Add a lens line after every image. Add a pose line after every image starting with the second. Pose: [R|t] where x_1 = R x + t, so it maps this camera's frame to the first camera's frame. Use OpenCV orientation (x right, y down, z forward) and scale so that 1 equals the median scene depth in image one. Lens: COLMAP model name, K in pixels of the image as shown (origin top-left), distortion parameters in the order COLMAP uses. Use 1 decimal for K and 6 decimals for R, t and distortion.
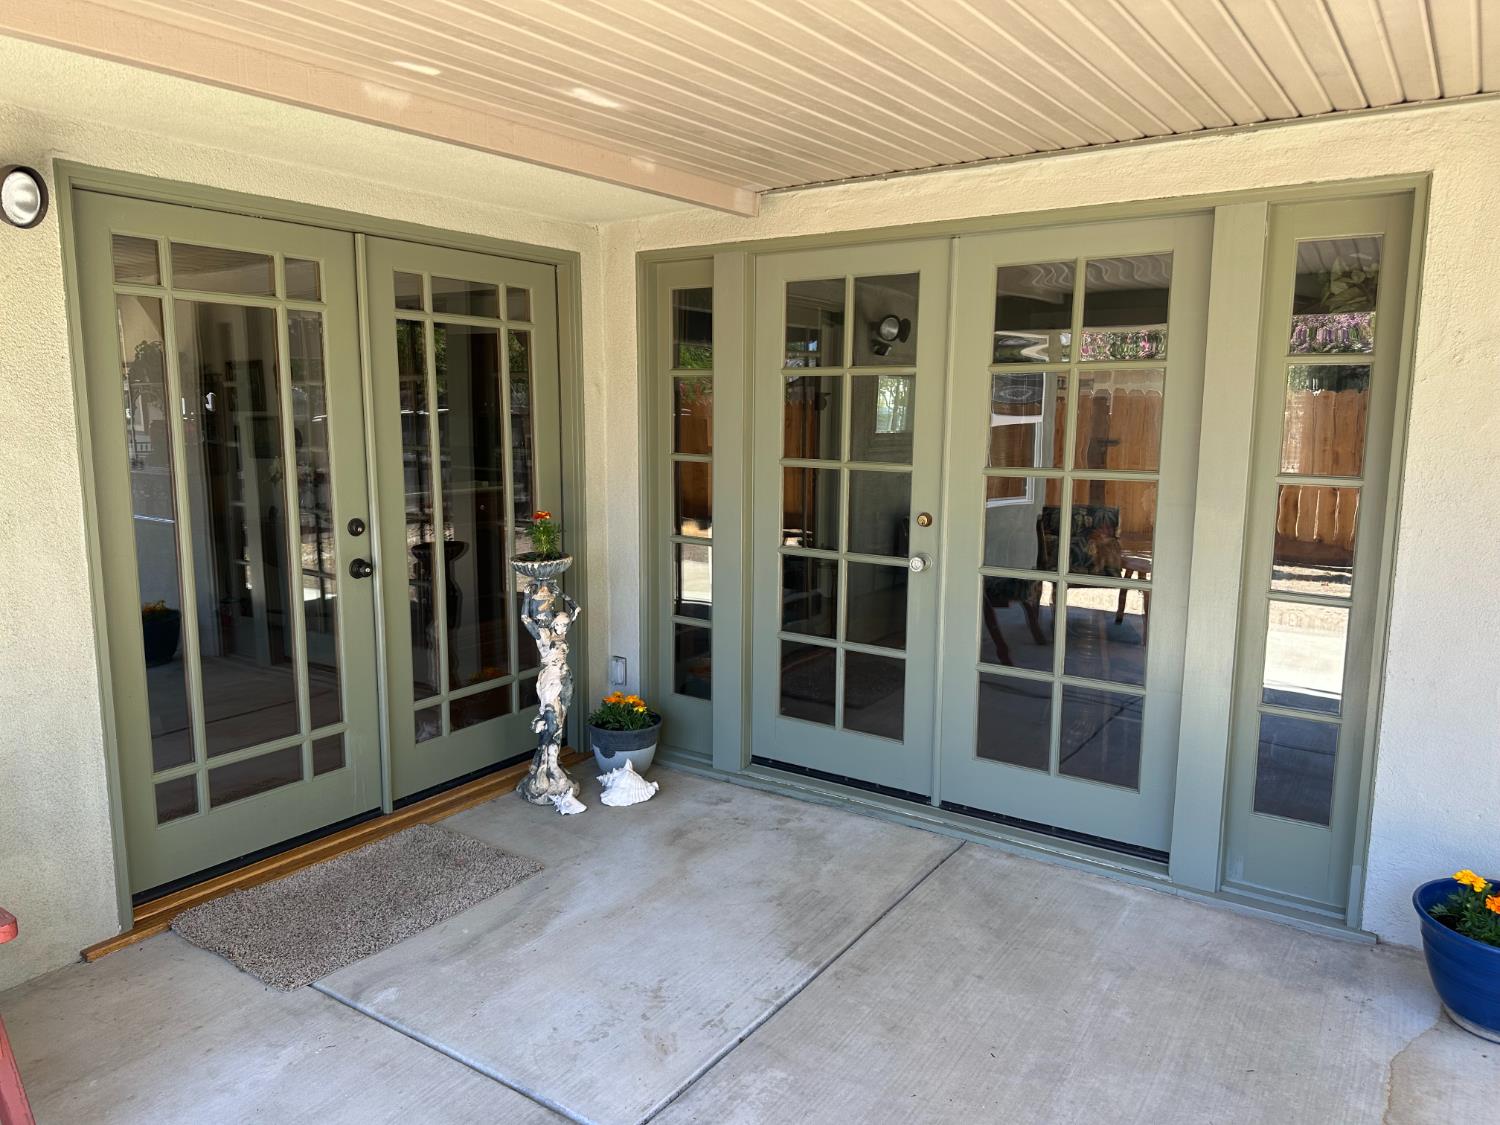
lens RADIAL K [[1060.4, 0, 750.0], [0, 1060.4, 562.5], [0, 0, 1]] dist [0.124633, -0.240369]
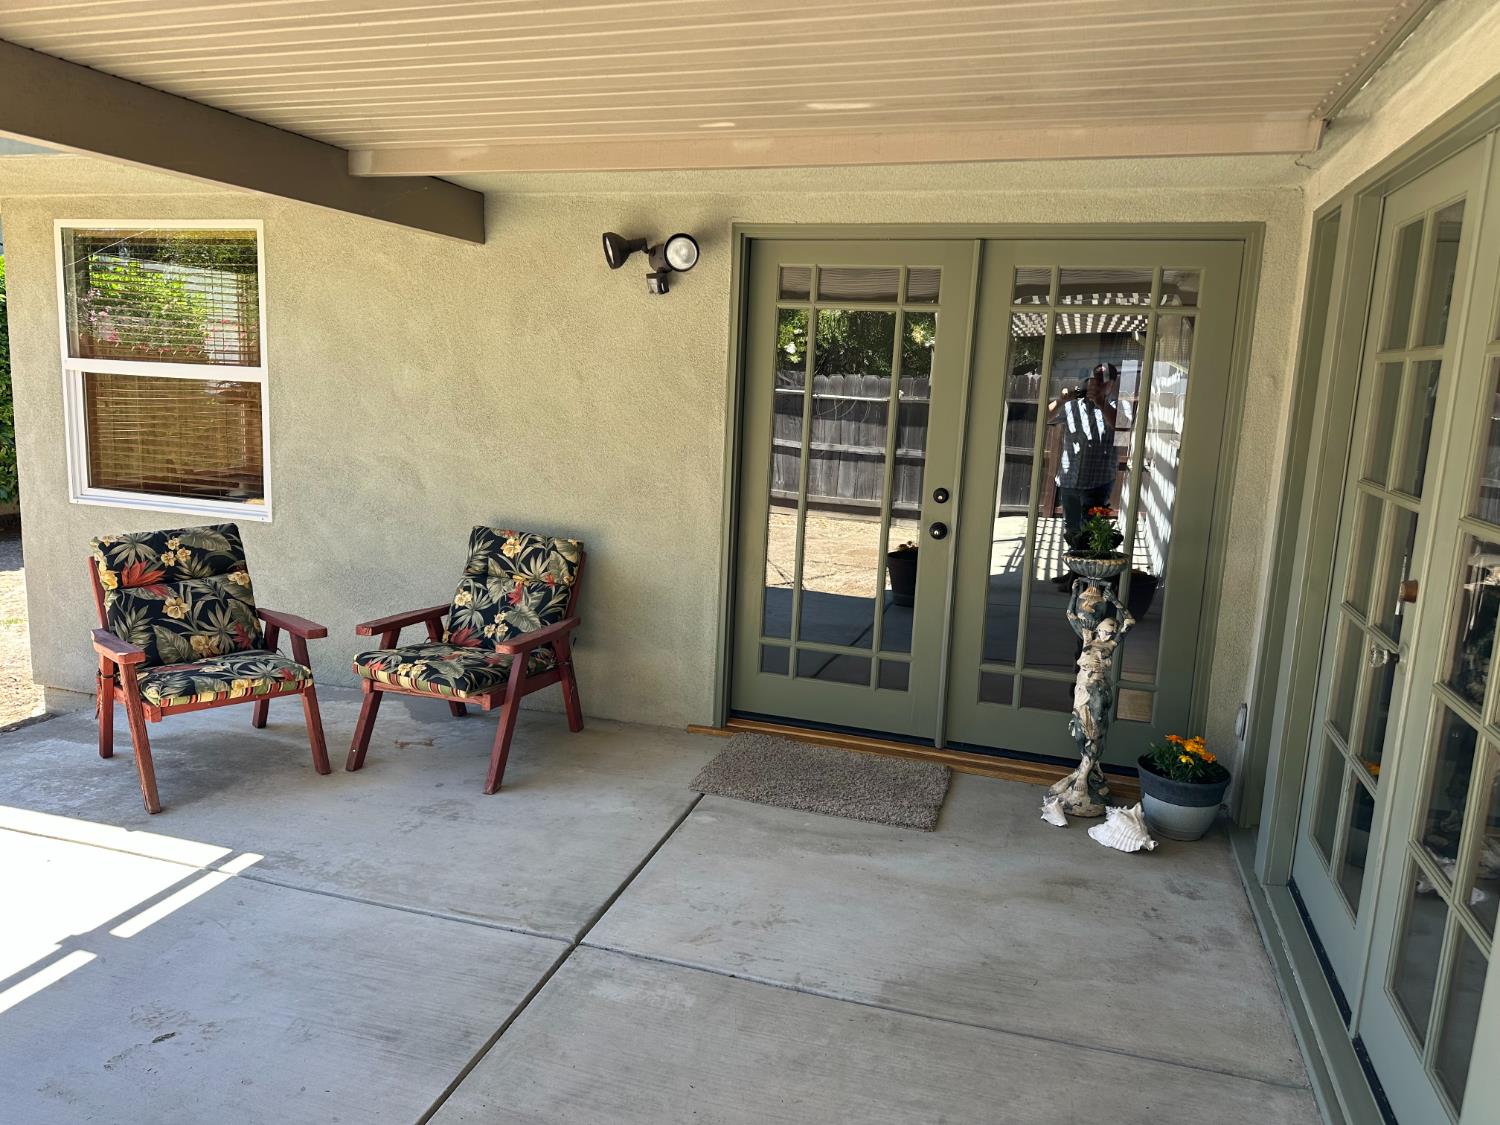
lens RADIAL K [[1060.4, 0, 750.0], [0, 1060.4, 562.5], [0, 0, 1]] dist [0.124633, -0.240369]
pose [[0.280350, 0.176749, -0.943485, 0.675783], [-0.180370, 0.975093, 0.129075, -0.072994], [0.942799, 0.133991, 0.305247, 0.456814]]
